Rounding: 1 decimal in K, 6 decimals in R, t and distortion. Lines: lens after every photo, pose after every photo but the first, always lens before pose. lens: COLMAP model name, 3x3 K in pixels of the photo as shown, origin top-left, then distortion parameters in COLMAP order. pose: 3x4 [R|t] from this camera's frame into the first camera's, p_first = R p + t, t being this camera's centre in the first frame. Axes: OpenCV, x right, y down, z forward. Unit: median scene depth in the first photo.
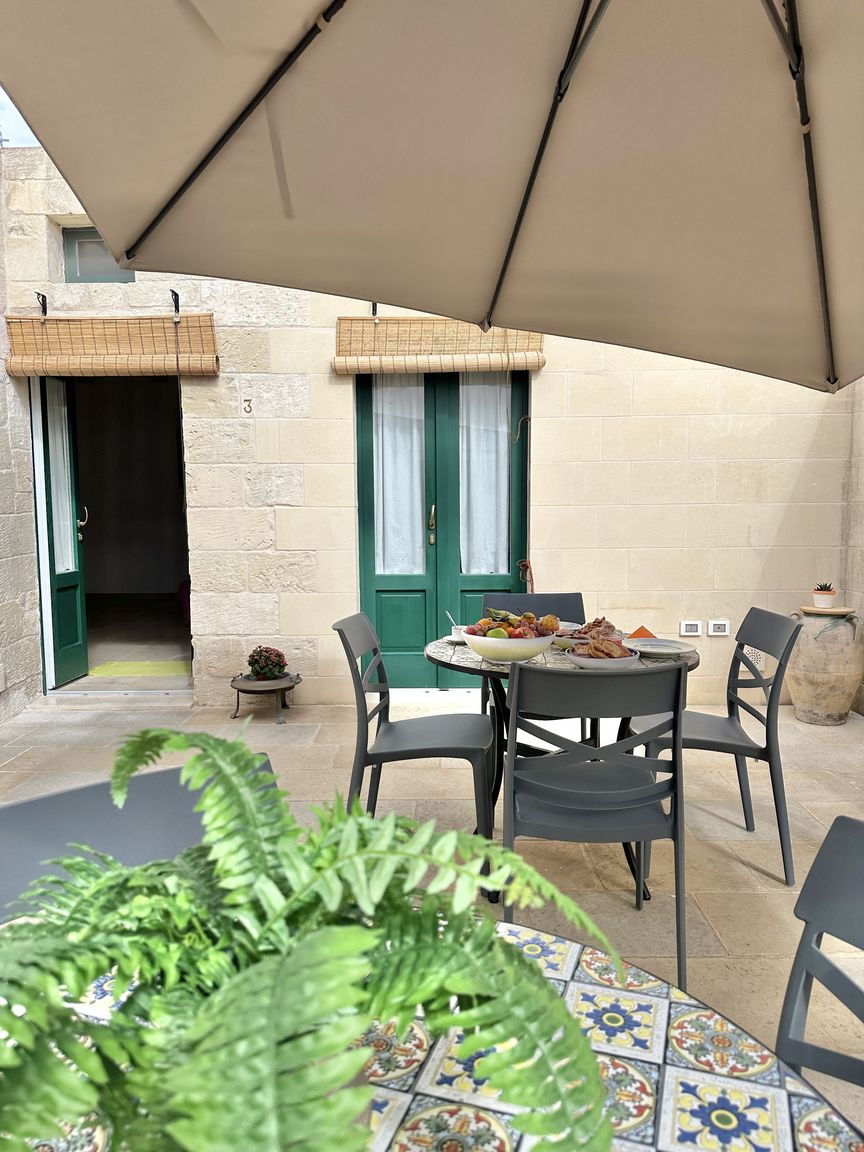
lens RADIAL K [[804.1, 0, 440.7], [0, 804.1, 586.9], [0, 0, 1]] dist [0.064372, -0.087007]
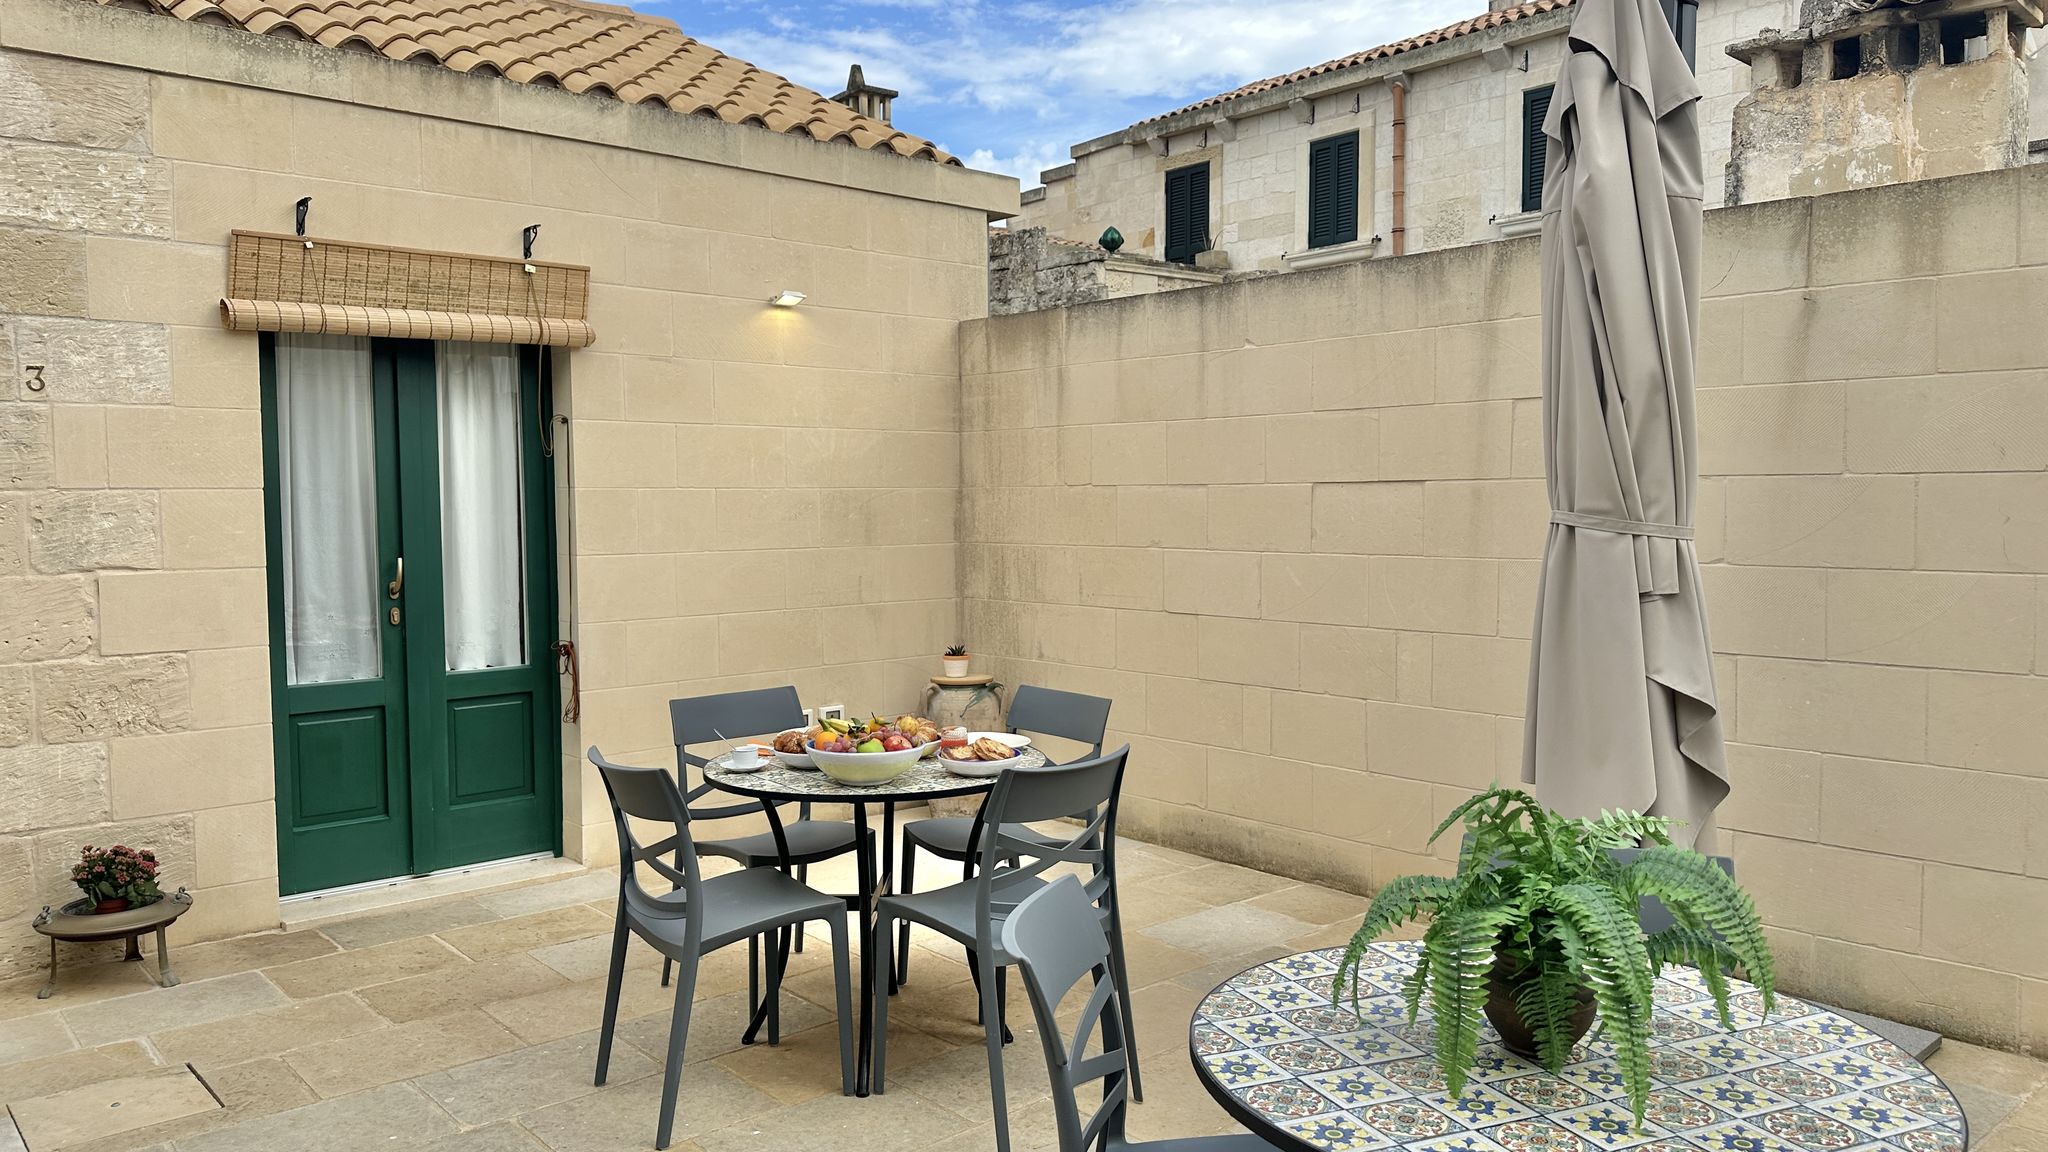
lens RADIAL K [[1430.5, 0, 1025.0], [0, 1430.5, 577.9], [0, 0, 1]] dist [0.062513, -0.088843]
pose [[0.743835, -0.039172, 0.667215, -0.389826], [0.072159, 0.997153, -0.021904, -0.033705], [-0.664457, 0.064438, 0.744543, -0.084125]]
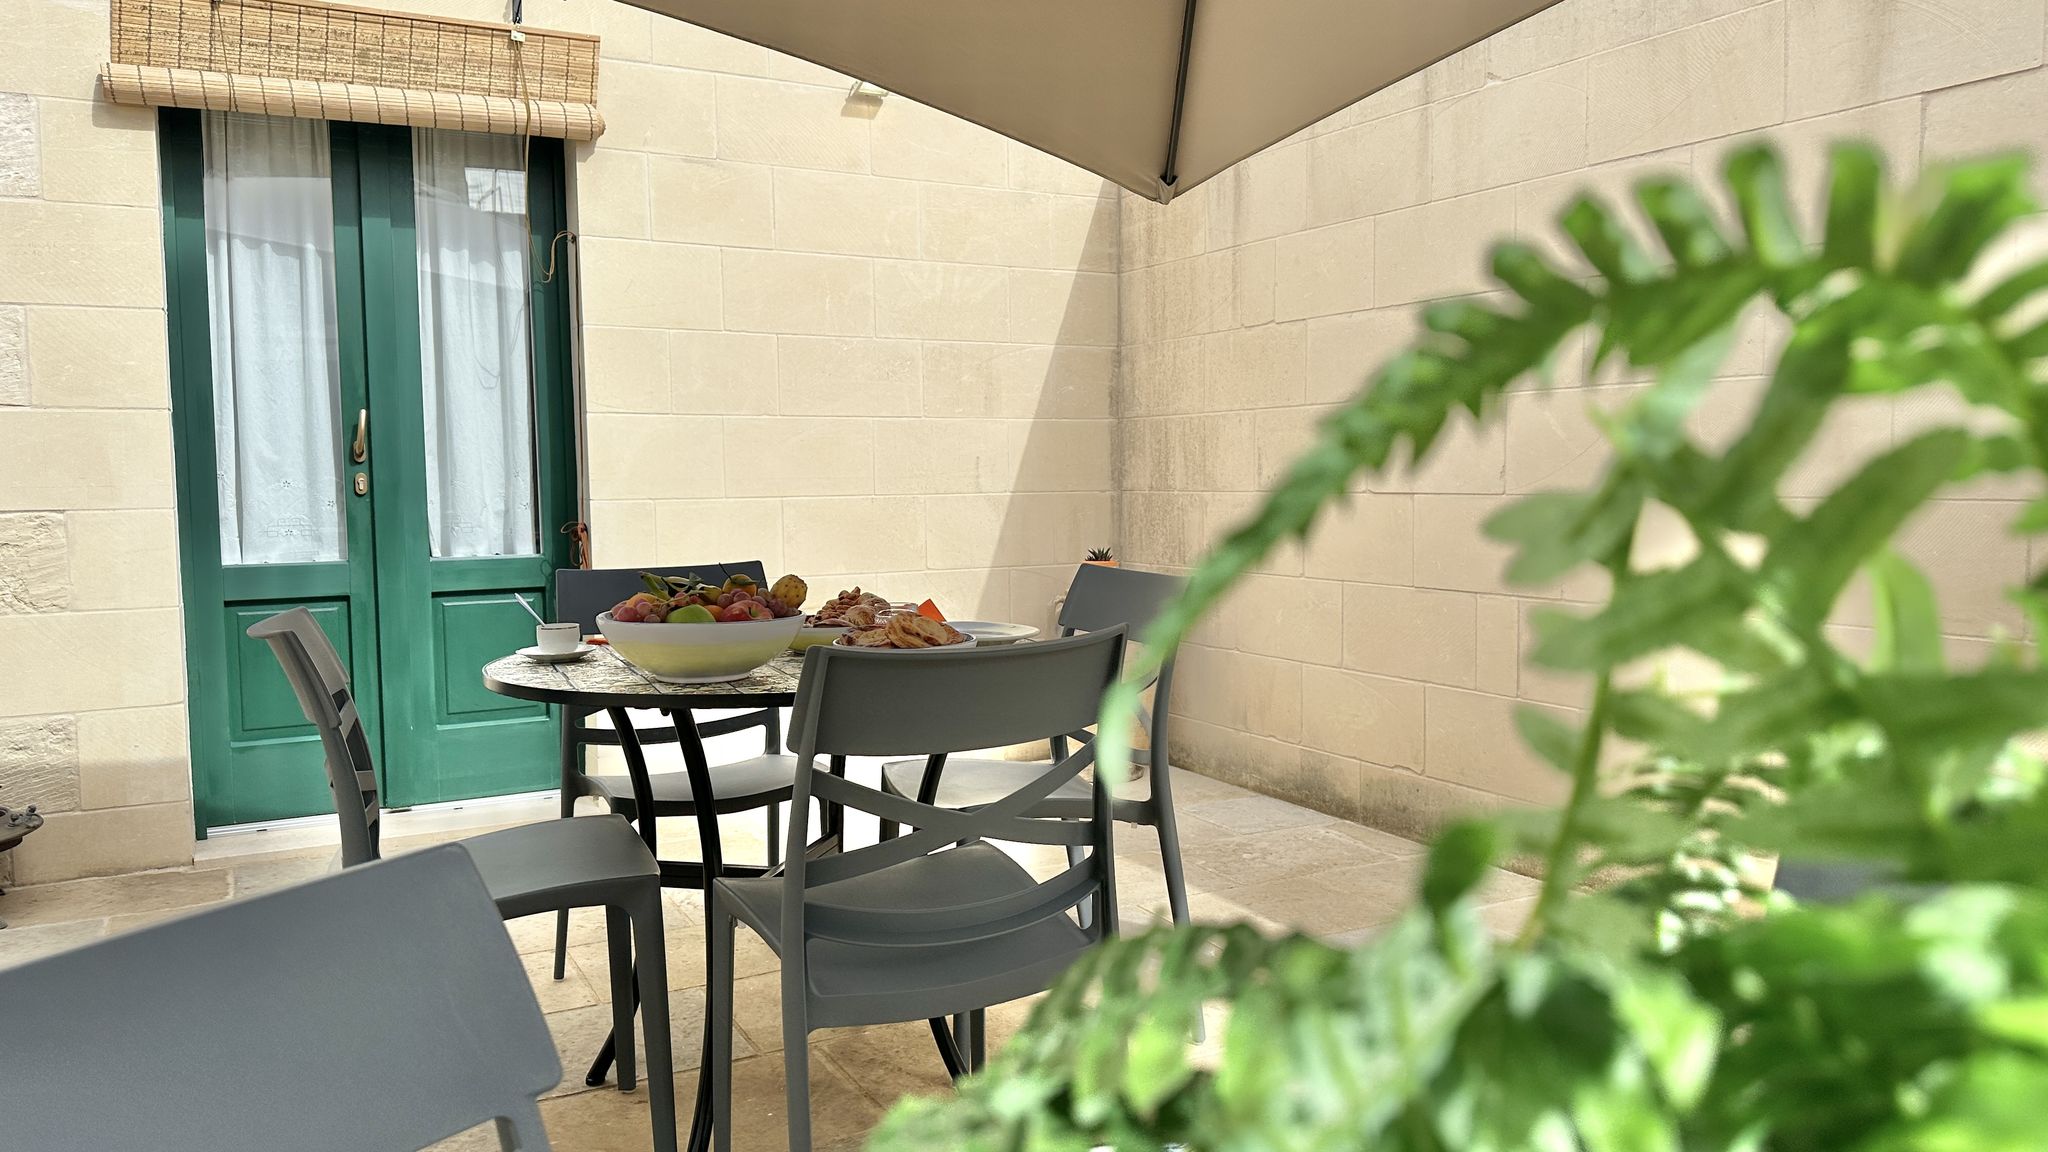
lens RADIAL K [[1430.5, 0, 1038.3], [0, 1430.5, 576.4], [0, 0, 1]] dist [0.062513, -0.088843]
pose [[0.871963, -0.038360, 0.488067, -0.083478], [0.055232, 0.998269, -0.020216, 0.033429], [-0.486447, 0.044584, 0.872572, 0.093296]]
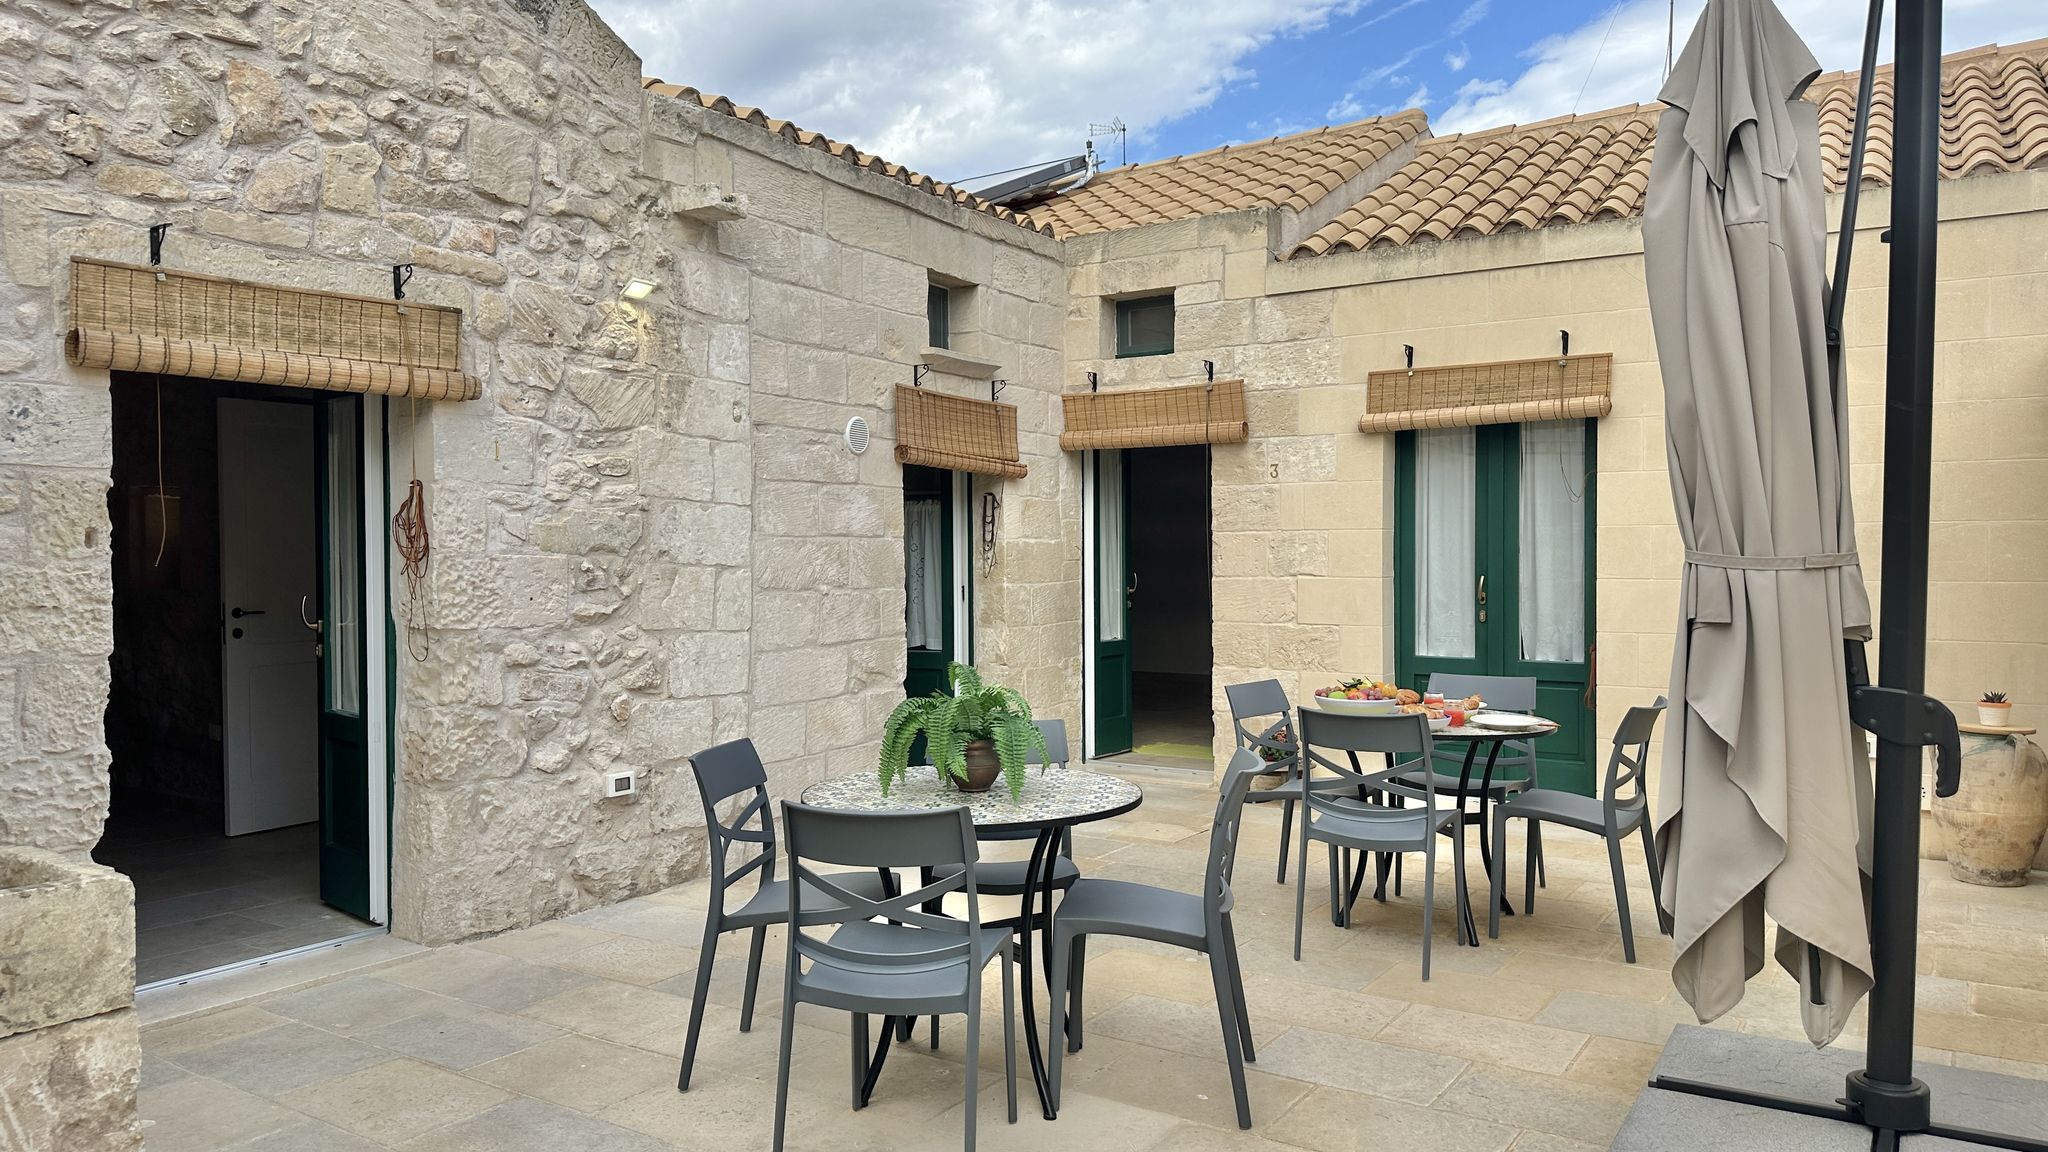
lens RADIAL K [[1430.5, 0, 1014.1], [0, 1430.5, 580.4], [0, 0, 1]] dist [0.062513, -0.088843]
pose [[0.833950, 0.013215, -0.551682, 0.434633], [-0.056279, 0.996537, -0.061203, 0.023679], [0.548963, 0.082088, 0.831806, -0.551058]]
